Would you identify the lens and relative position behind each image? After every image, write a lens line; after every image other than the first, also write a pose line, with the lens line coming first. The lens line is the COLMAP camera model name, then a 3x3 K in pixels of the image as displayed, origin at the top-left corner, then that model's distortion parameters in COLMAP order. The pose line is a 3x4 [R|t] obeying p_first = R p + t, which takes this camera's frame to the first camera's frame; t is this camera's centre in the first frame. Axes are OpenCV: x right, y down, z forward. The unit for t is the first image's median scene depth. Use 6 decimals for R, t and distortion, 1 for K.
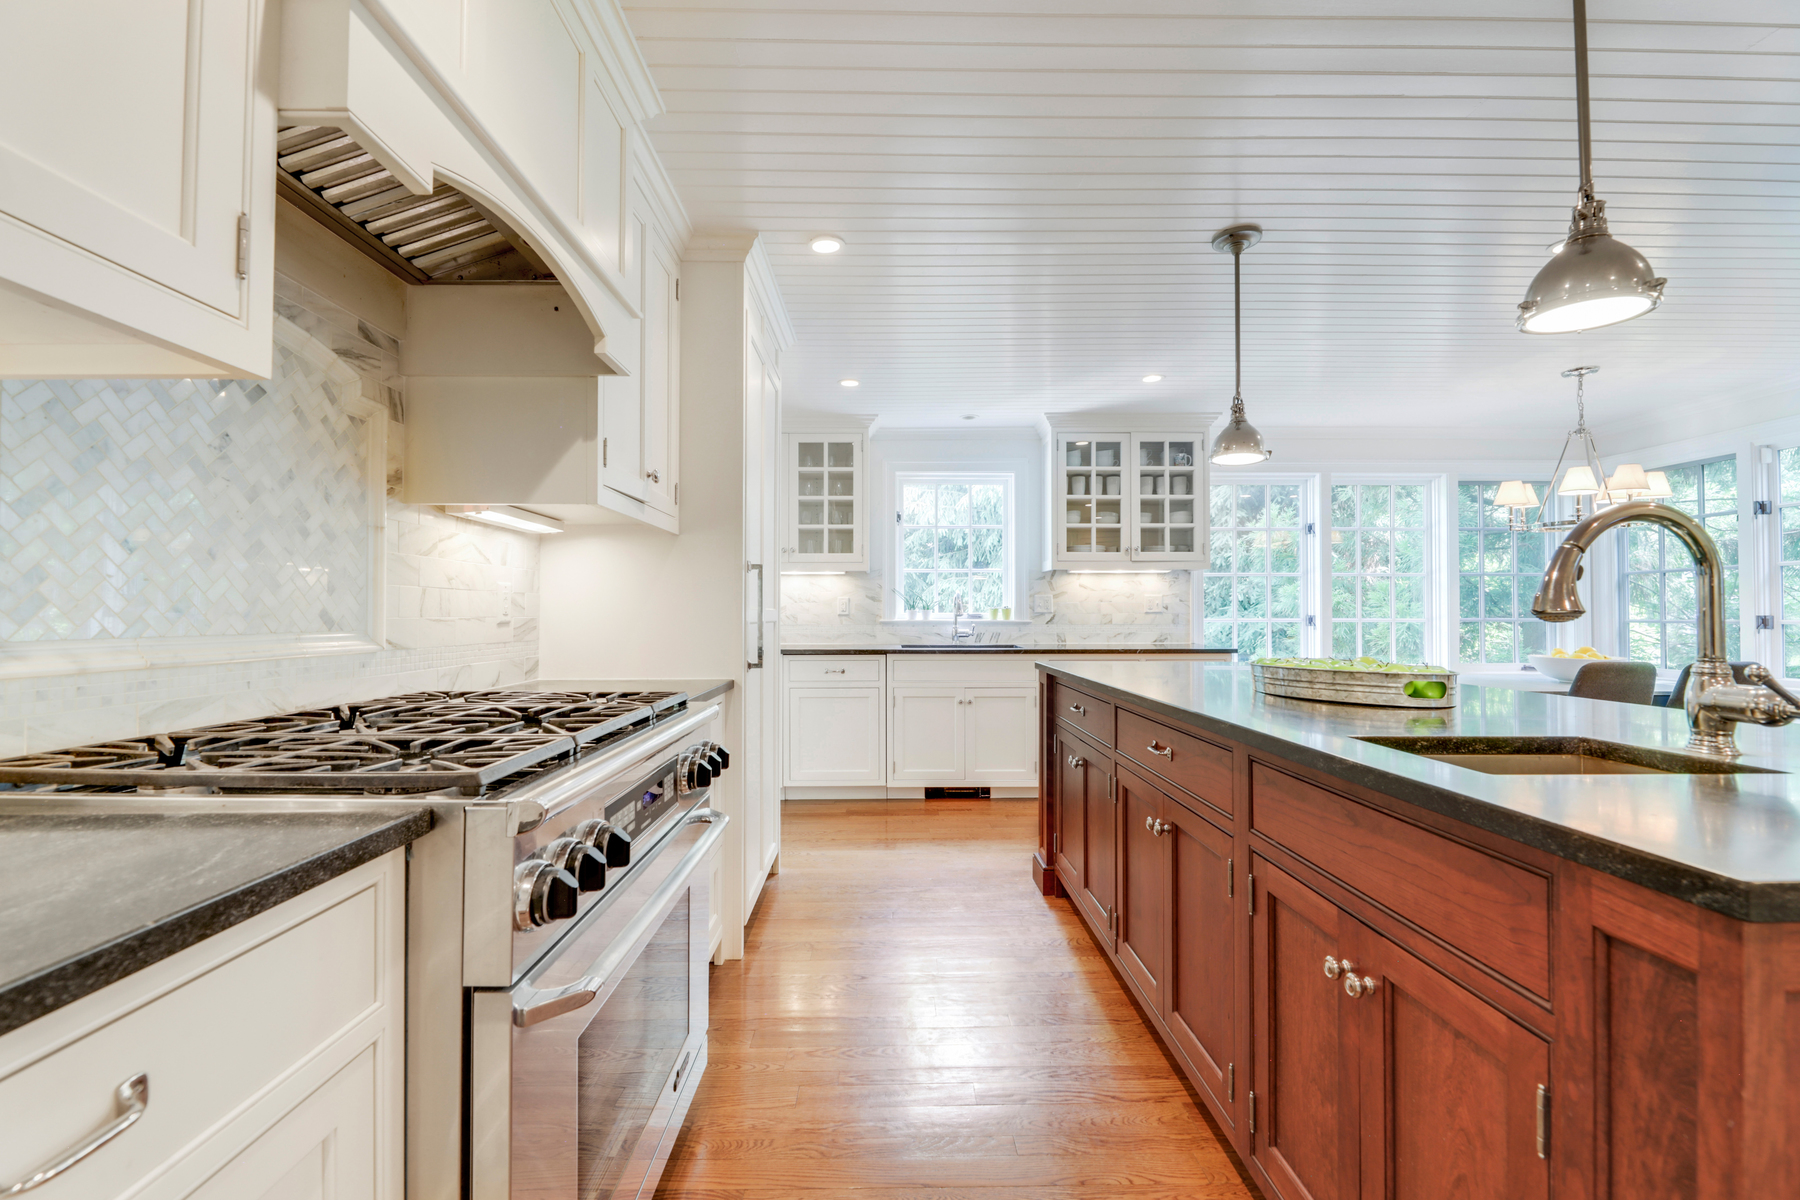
lens RADIAL K [[750.0, 0, 895.1], [0, 750.0, 605.0], [0, 0, 1]] dist [0.014798, -0.000090]
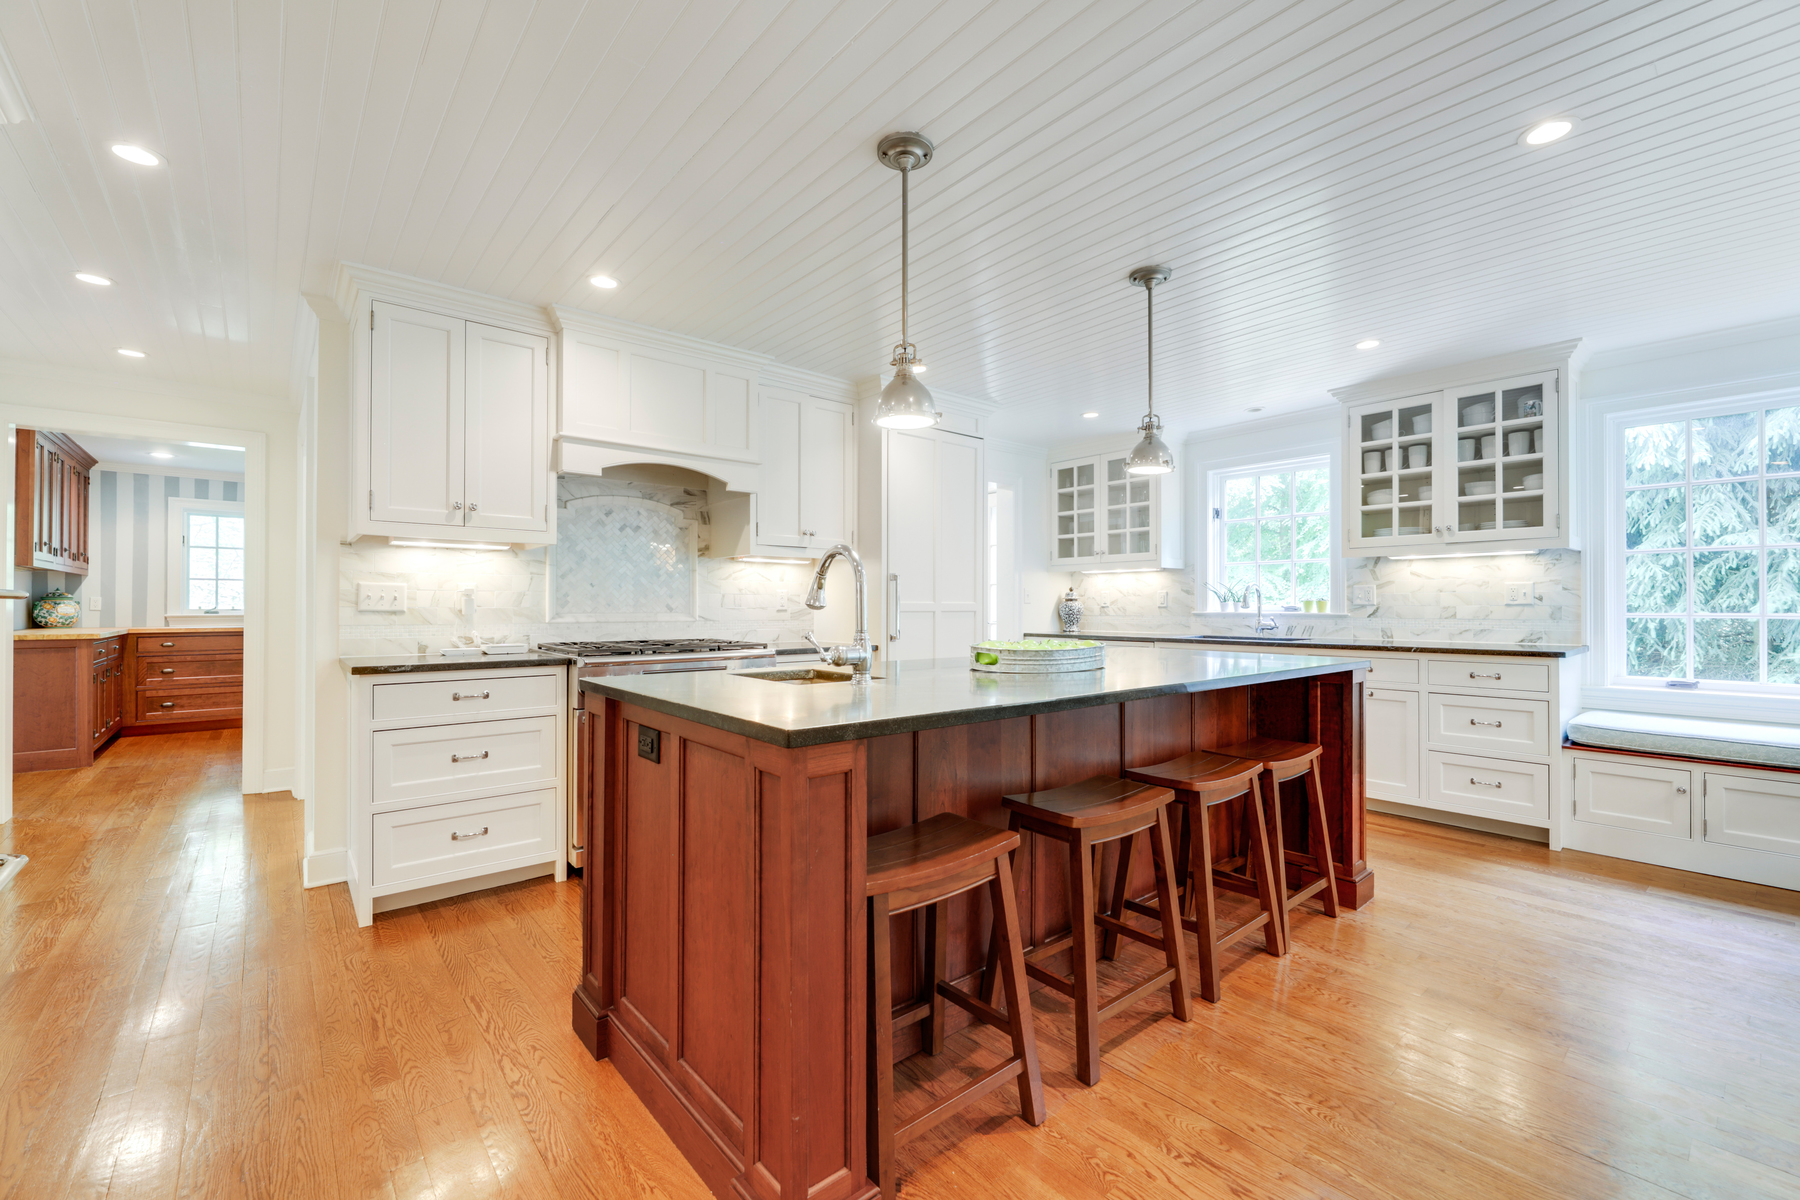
lens RADIAL K [[750.0, 0, 895.1], [0, 750.0, 605.0], [0, 0, 1]] dist [0.014798, -0.000090]
pose [[0.626241, -0.000458, -0.779629, 0.586694], [0.008485, 0.999945, 0.006228, -0.000055], [0.779583, -0.010515, 0.626210, -0.006044]]
